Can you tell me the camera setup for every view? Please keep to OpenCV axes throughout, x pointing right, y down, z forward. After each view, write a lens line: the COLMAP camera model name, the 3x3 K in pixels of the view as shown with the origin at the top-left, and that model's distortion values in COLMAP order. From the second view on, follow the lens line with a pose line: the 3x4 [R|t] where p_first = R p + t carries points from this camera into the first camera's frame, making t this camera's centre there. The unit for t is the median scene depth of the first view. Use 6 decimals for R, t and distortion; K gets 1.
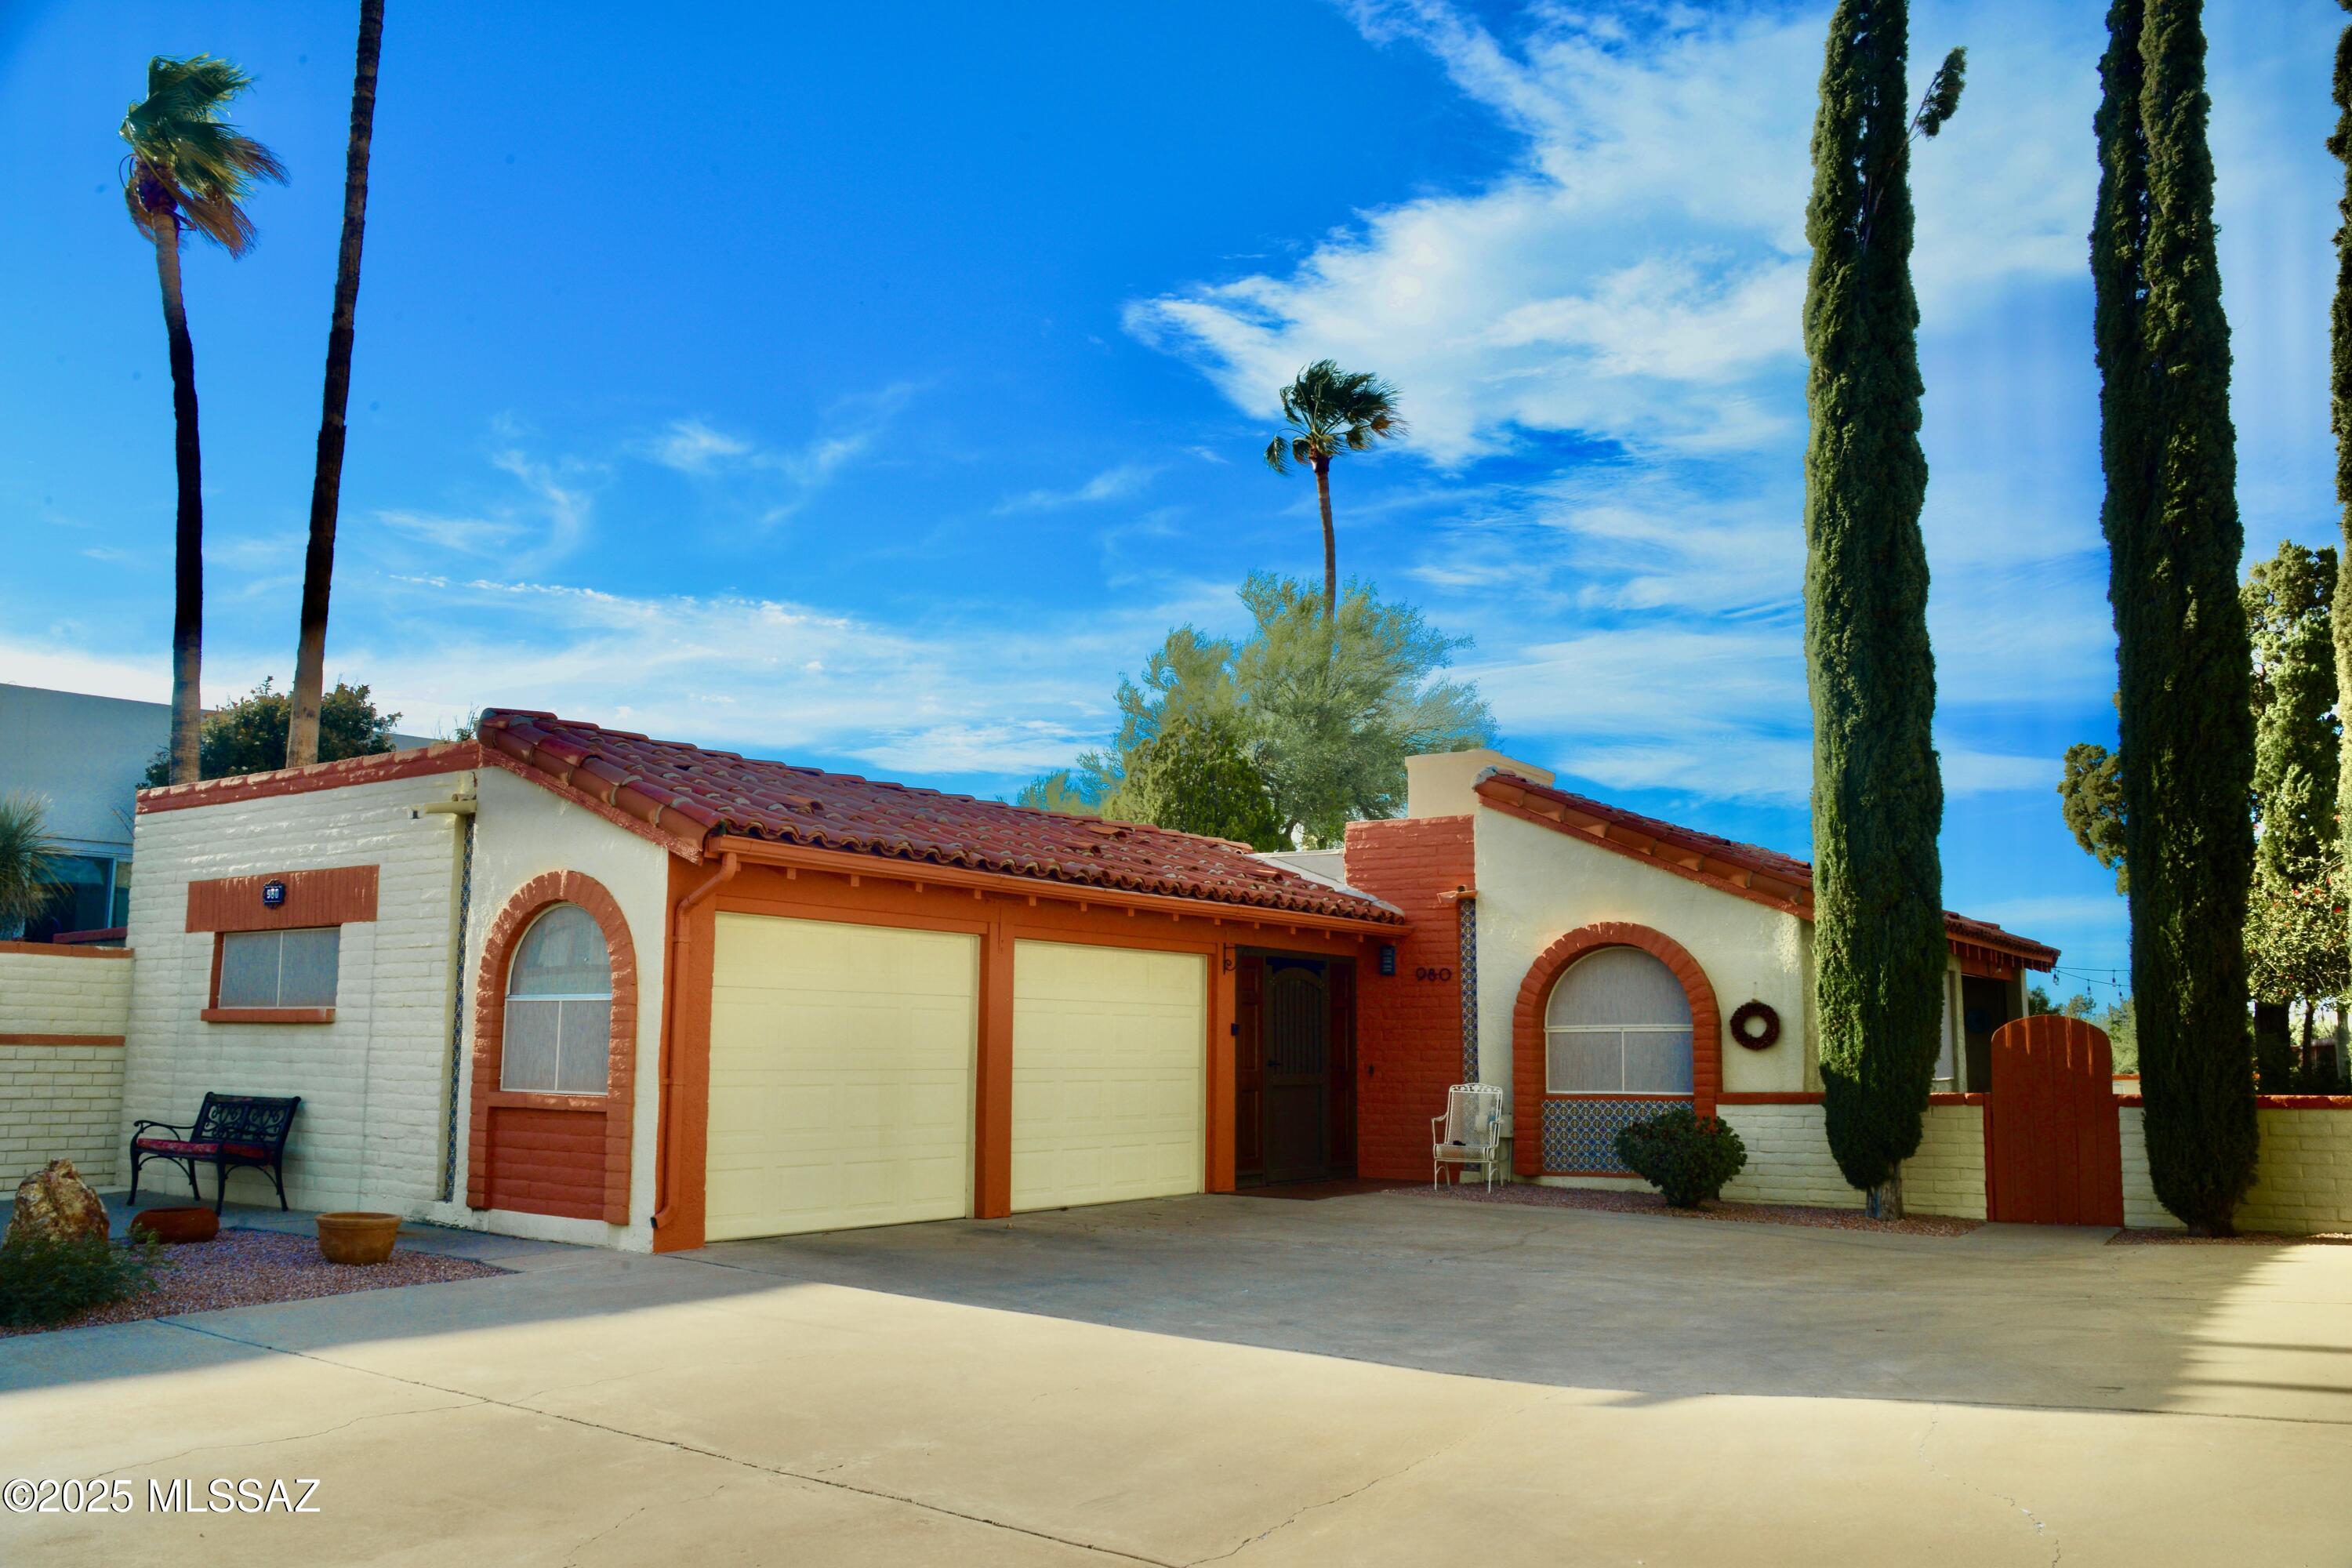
lens RADIAL K [[1903.1, 0, 1182.1], [0, 1903.1, 781.4], [0, 0, 1]] dist [-0.135431, 0.115507]
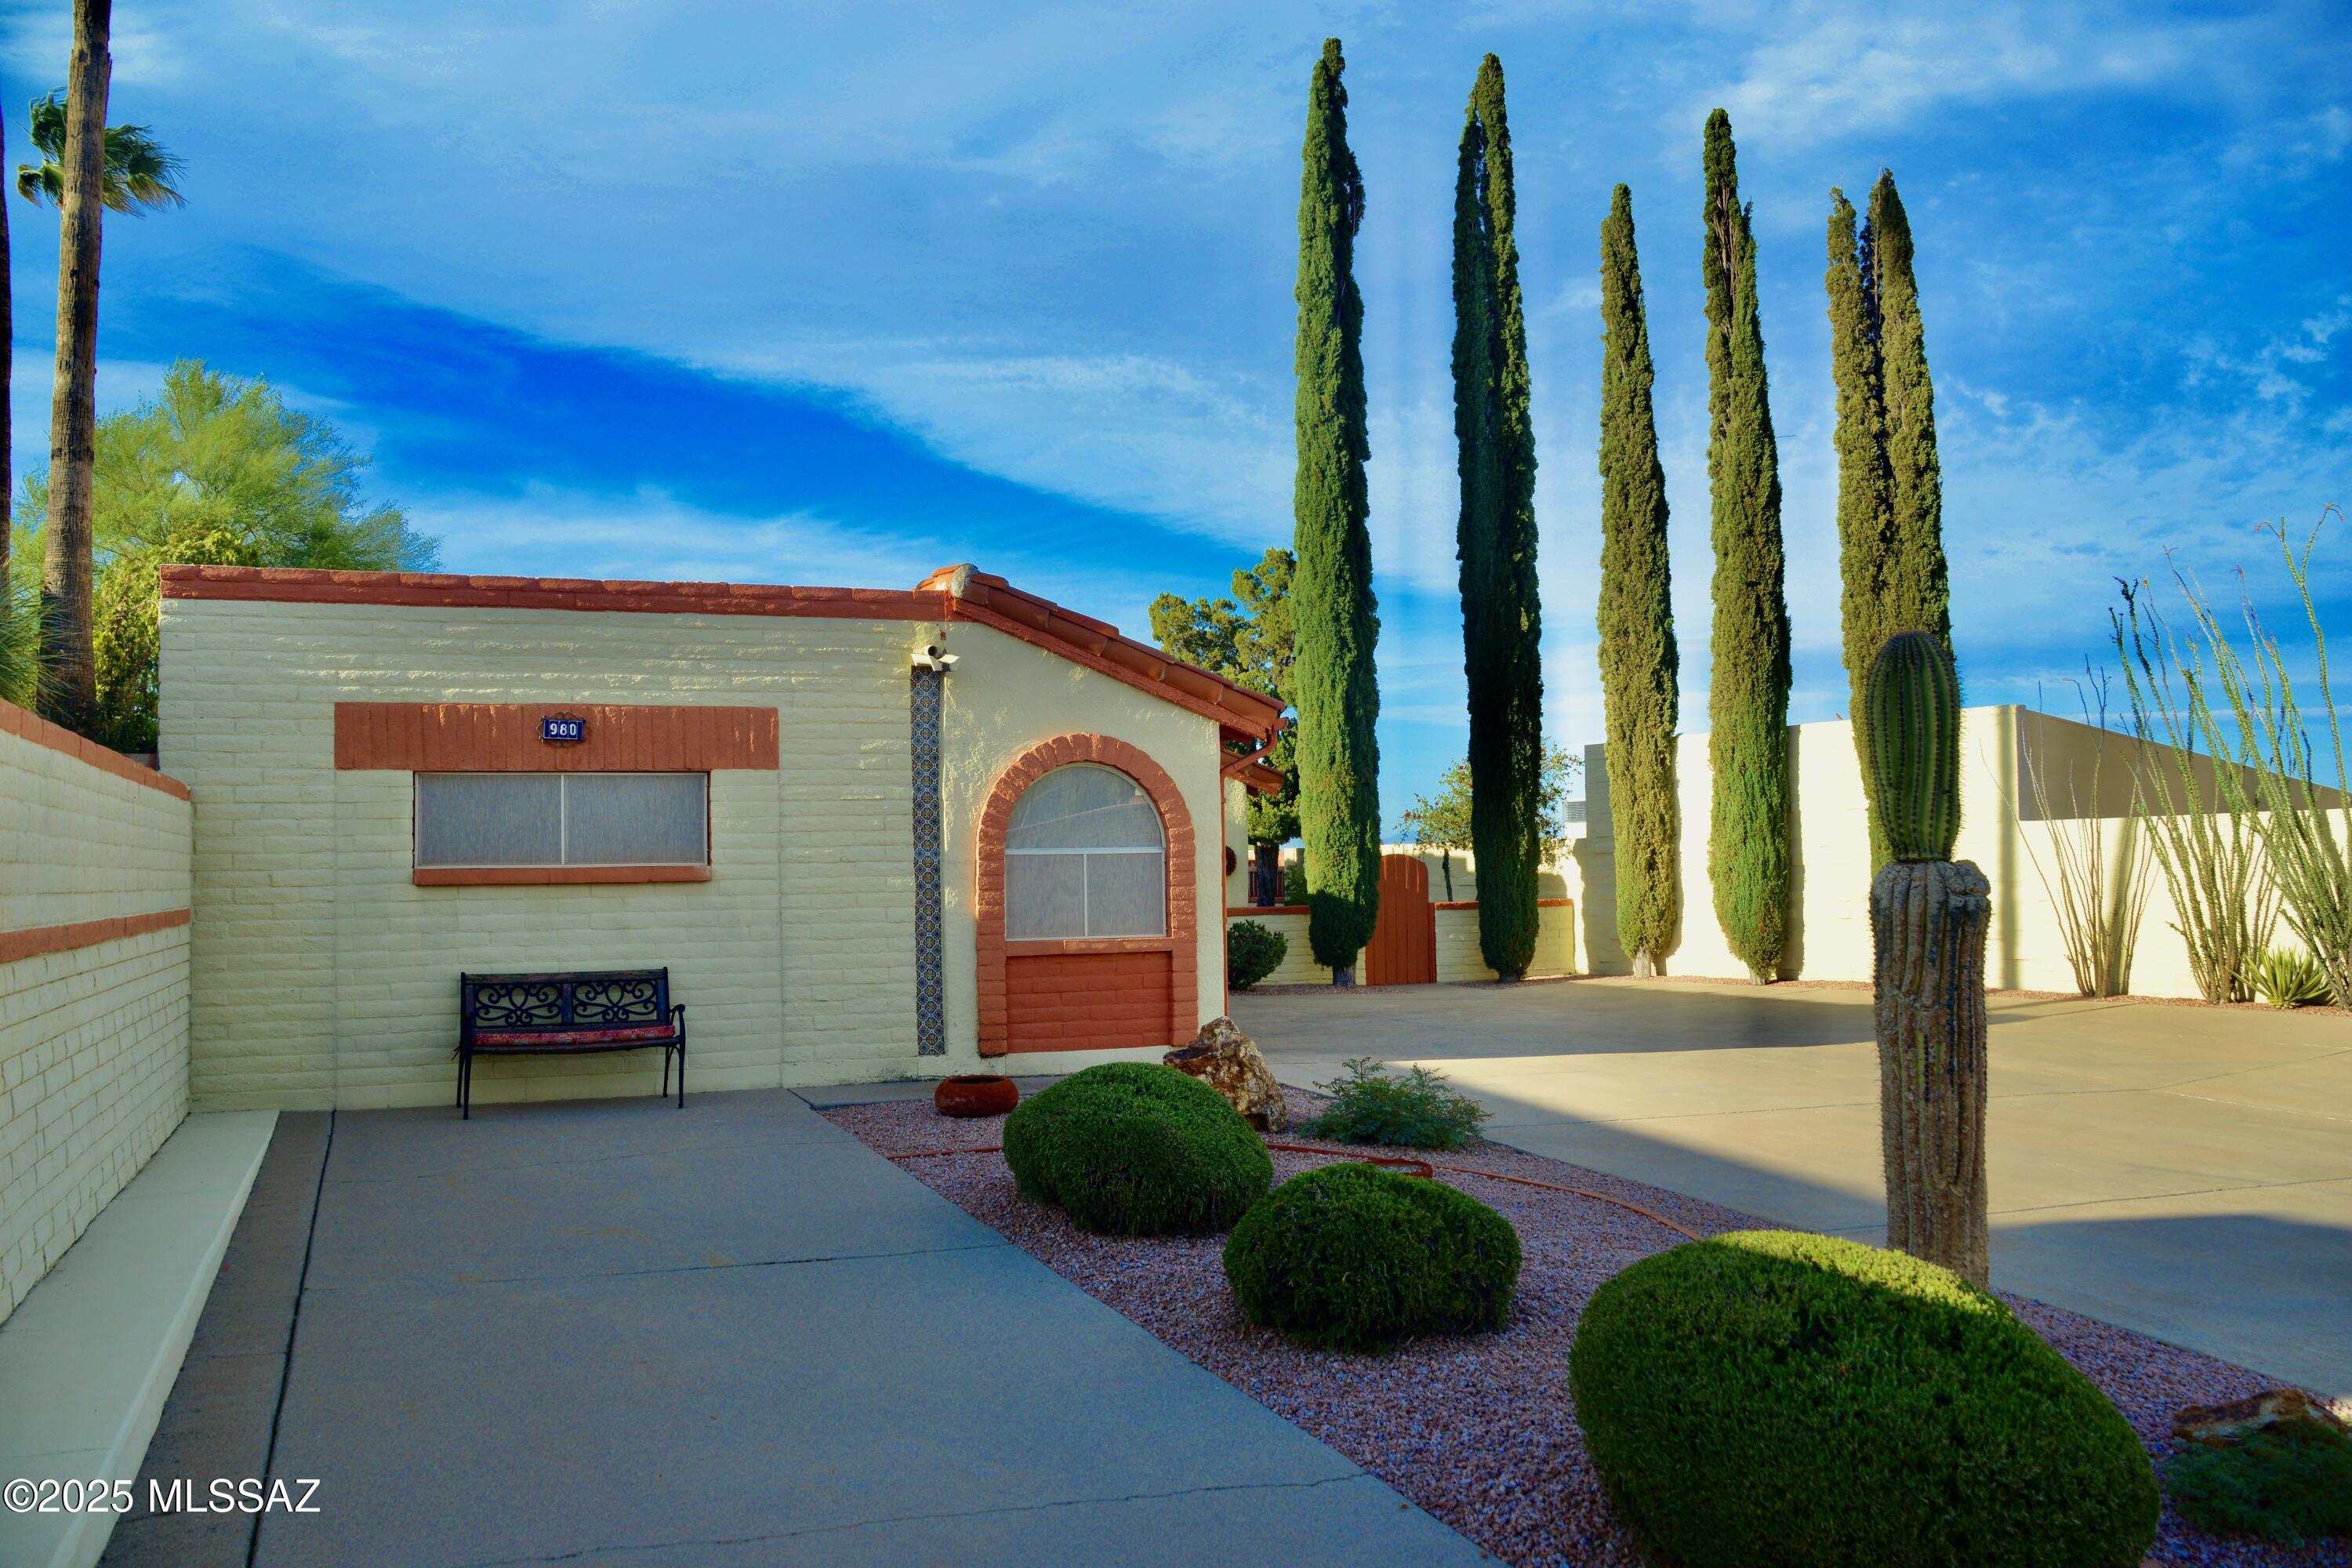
lens RADIAL K [[1903.1, 0, 1182.1], [0, 1903.1, 781.4], [0, 0, 1]] dist [-0.135431, 0.115507]
pose [[0.527785, 0.022843, 0.849071, -1.119235], [-0.102033, 0.994105, 0.036678, 0.026344], [-0.843228, -0.105991, 0.527004, 0.340940]]
